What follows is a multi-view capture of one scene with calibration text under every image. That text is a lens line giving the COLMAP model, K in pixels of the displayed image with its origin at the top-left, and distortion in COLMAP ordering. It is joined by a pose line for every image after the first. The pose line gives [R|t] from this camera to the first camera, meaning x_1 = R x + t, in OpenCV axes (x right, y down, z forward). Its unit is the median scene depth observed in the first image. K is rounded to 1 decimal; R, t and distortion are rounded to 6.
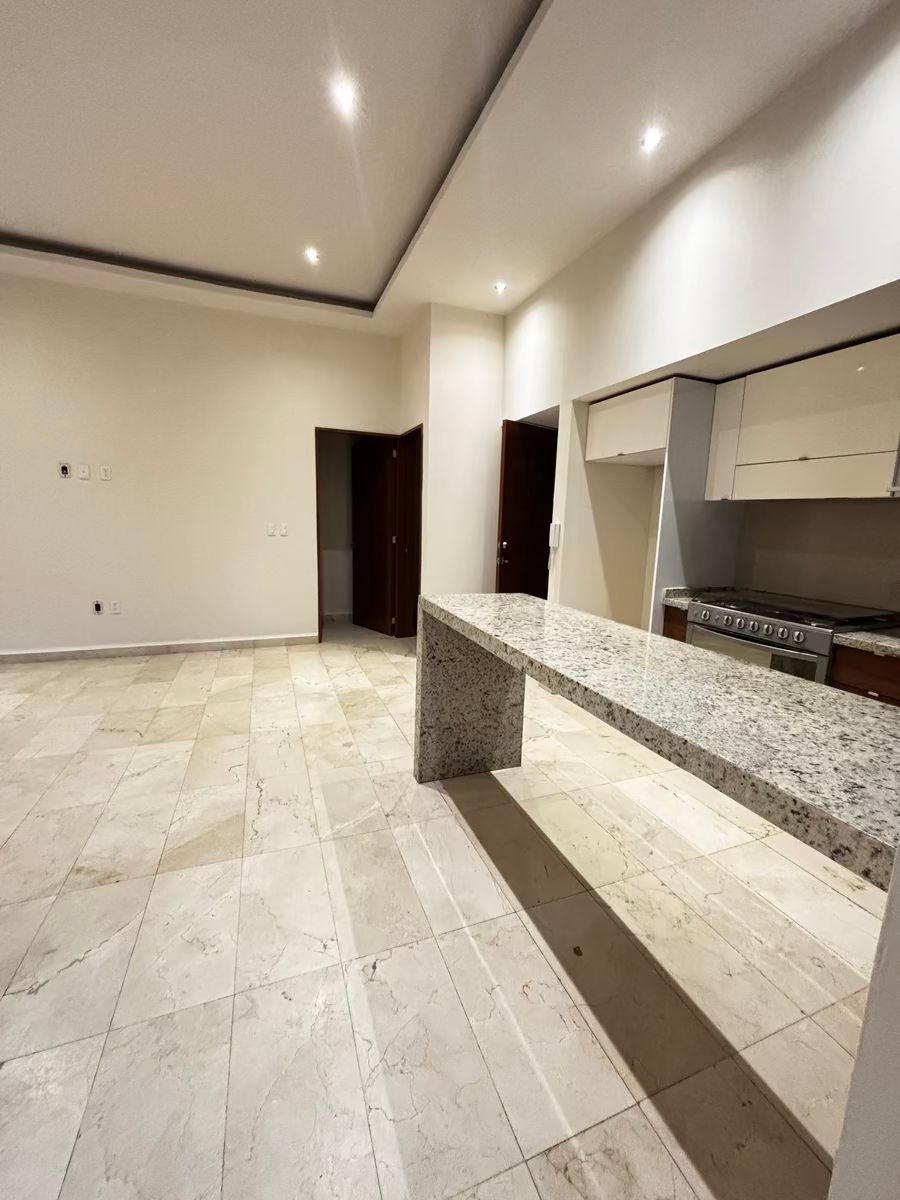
lens RADIAL K [[484.9, 0, 451.4], [0, 484.9, 595.7], [0, 0, 1]] dist [-0.002413, 0.000688]
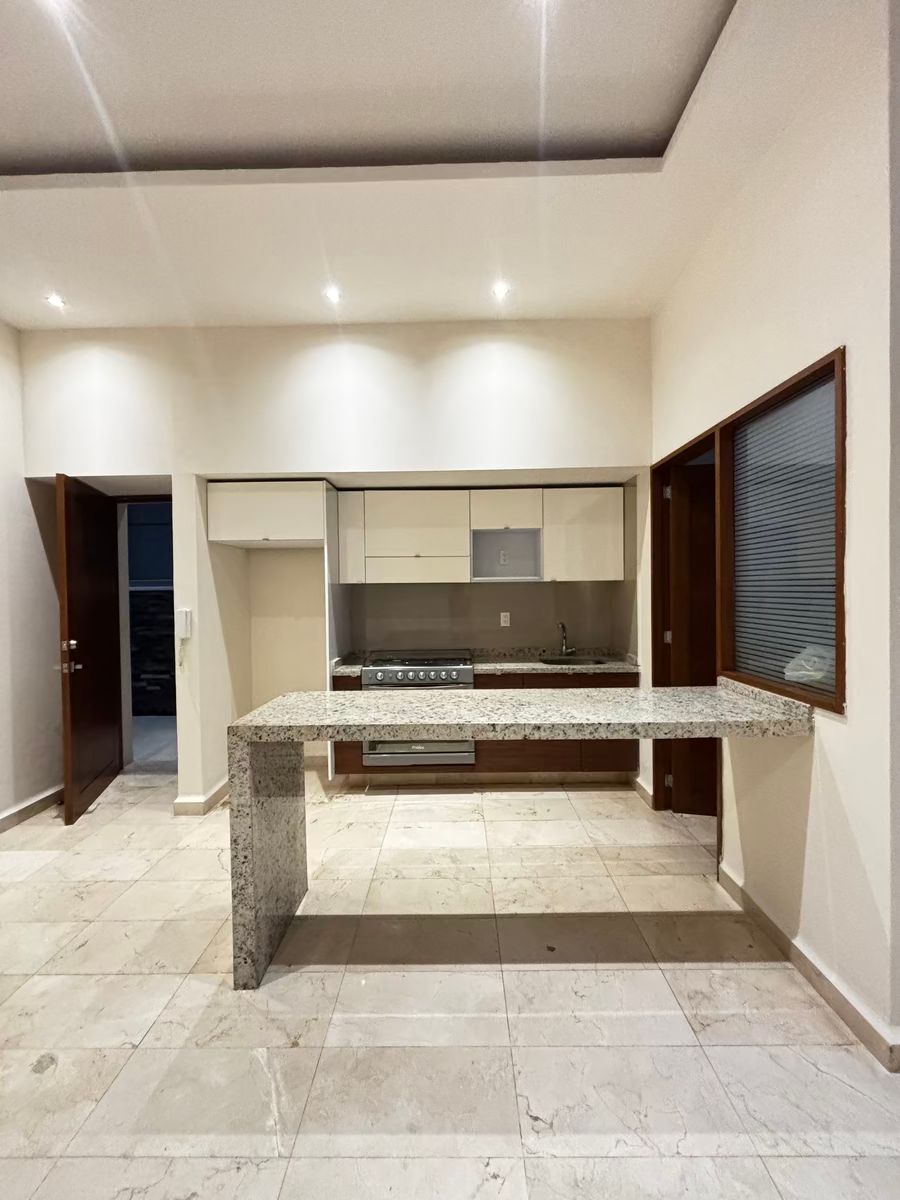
lens RADIAL K [[484.9, 0, 451.5], [0, 484.9, 594.5], [0, 0, 1]] dist [-0.002413, 0.000688]
pose [[0.366206, -0.043138, 0.929533, -0.592906], [0.168916, 0.985411, -0.020816, -0.118096], [-0.915074, 0.164636, 0.368150, 0.381175]]
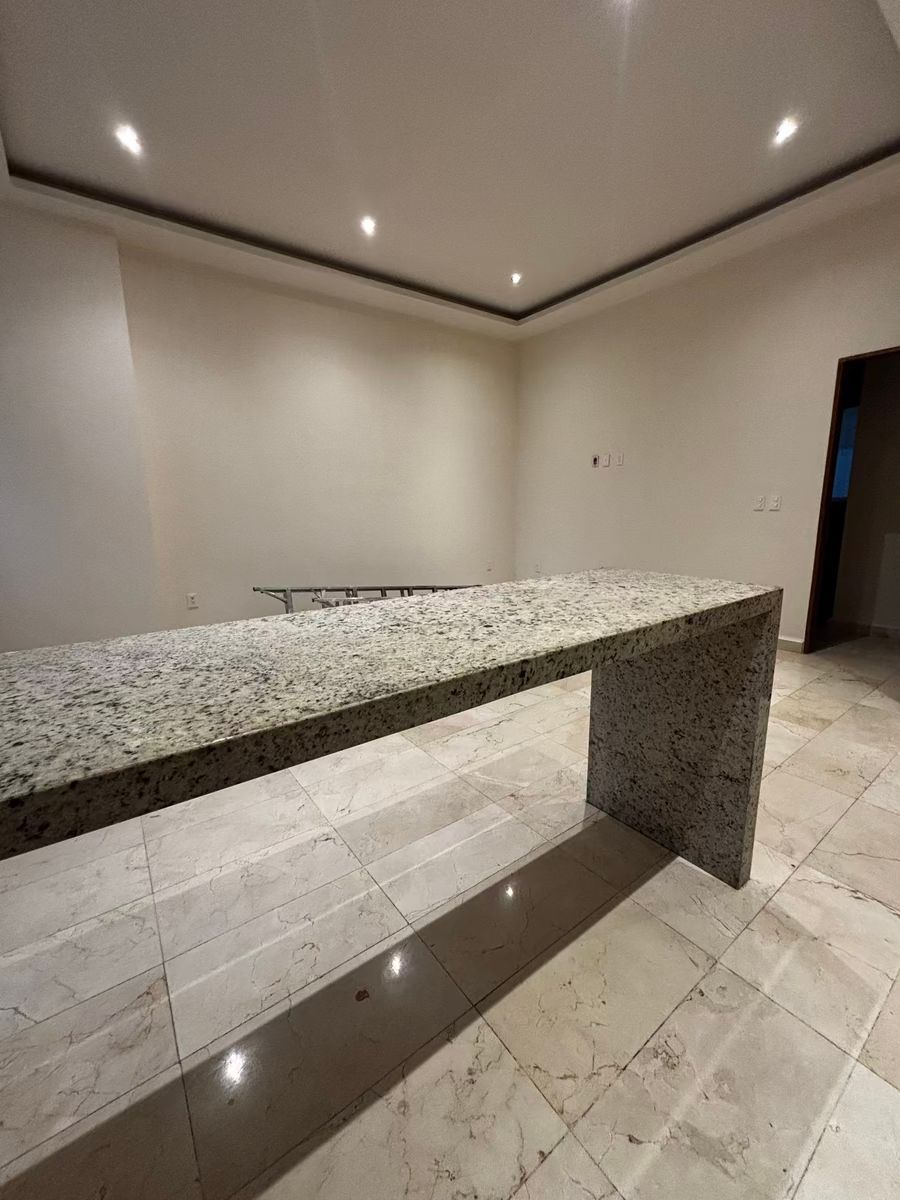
lens RADIAL K [[484.9, 0, 449.8], [0, 484.9, 594.9], [0, 0, 1]] dist [-0.002413, 0.000688]
pose [[0.265167, 0.140902, -0.953852, 0.589777], [-0.127544, 0.985698, 0.110150, -0.010325], [0.955730, 0.092450, 0.279346, 0.524894]]
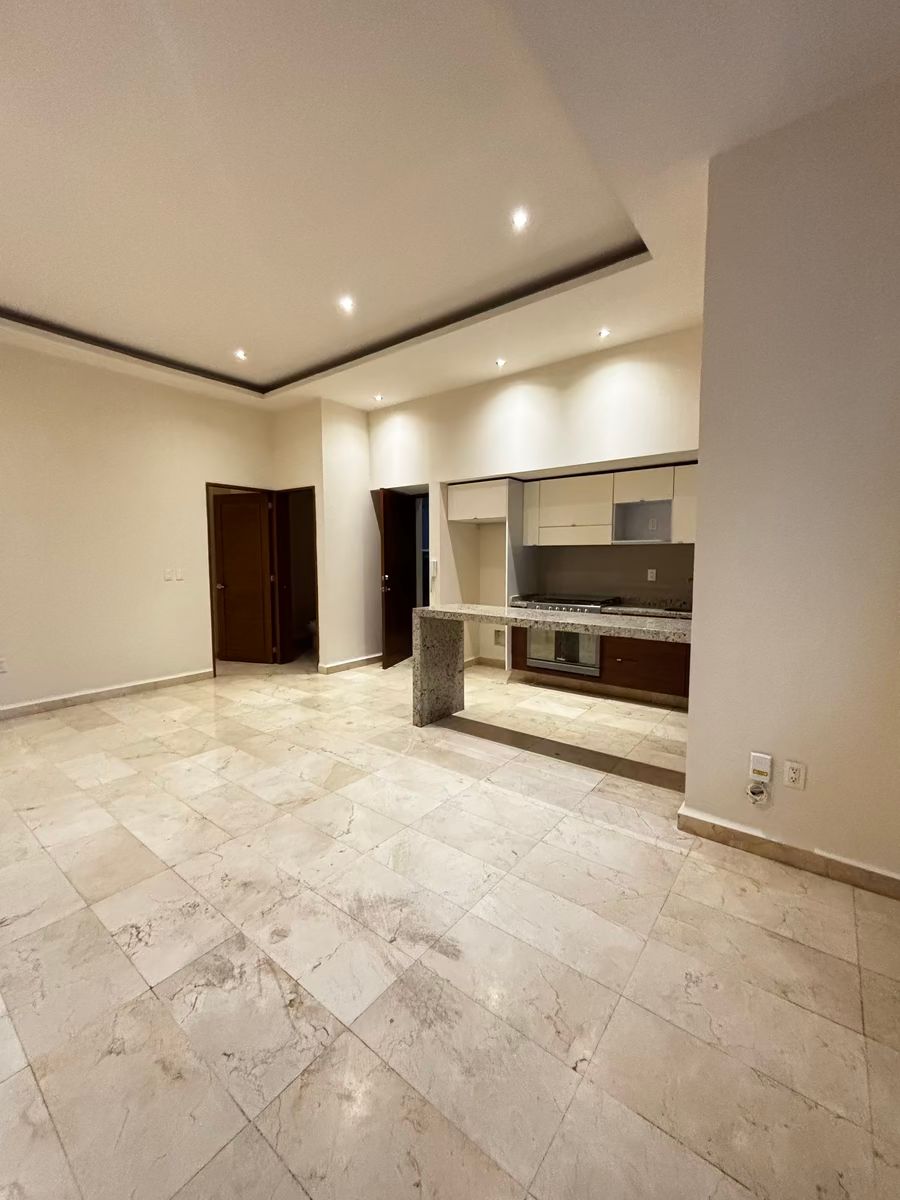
lens RADIAL K [[484.9, 0, 451.8], [0, 484.9, 591.3], [0, 0, 1]] dist [-0.002413, 0.000688]
pose [[0.853267, -0.065759, 0.517312, -0.761459], [0.106175, 0.993145, -0.048883, 0.034894], [-0.510551, 0.096636, 0.854400, -0.436450]]
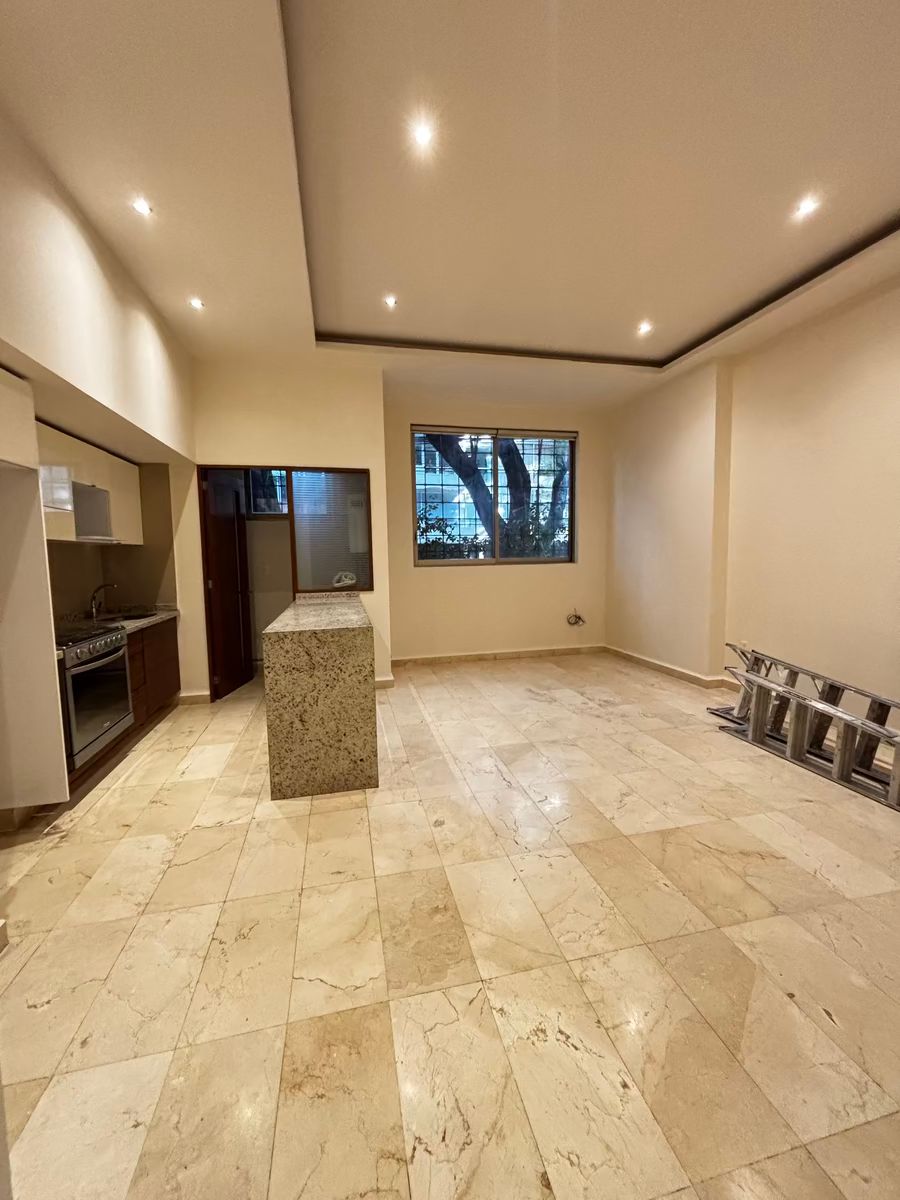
lens RADIAL K [[484.9, 0, 451.8], [0, 484.9, 589.7], [0, 0, 1]] dist [-0.002413, 0.000688]
pose [[-0.990180, -0.021097, 0.138201, -0.400898], [0.011694, 0.972585, 0.232255, -0.338358], [-0.139312, 0.231591, -0.962787, 1.997369]]
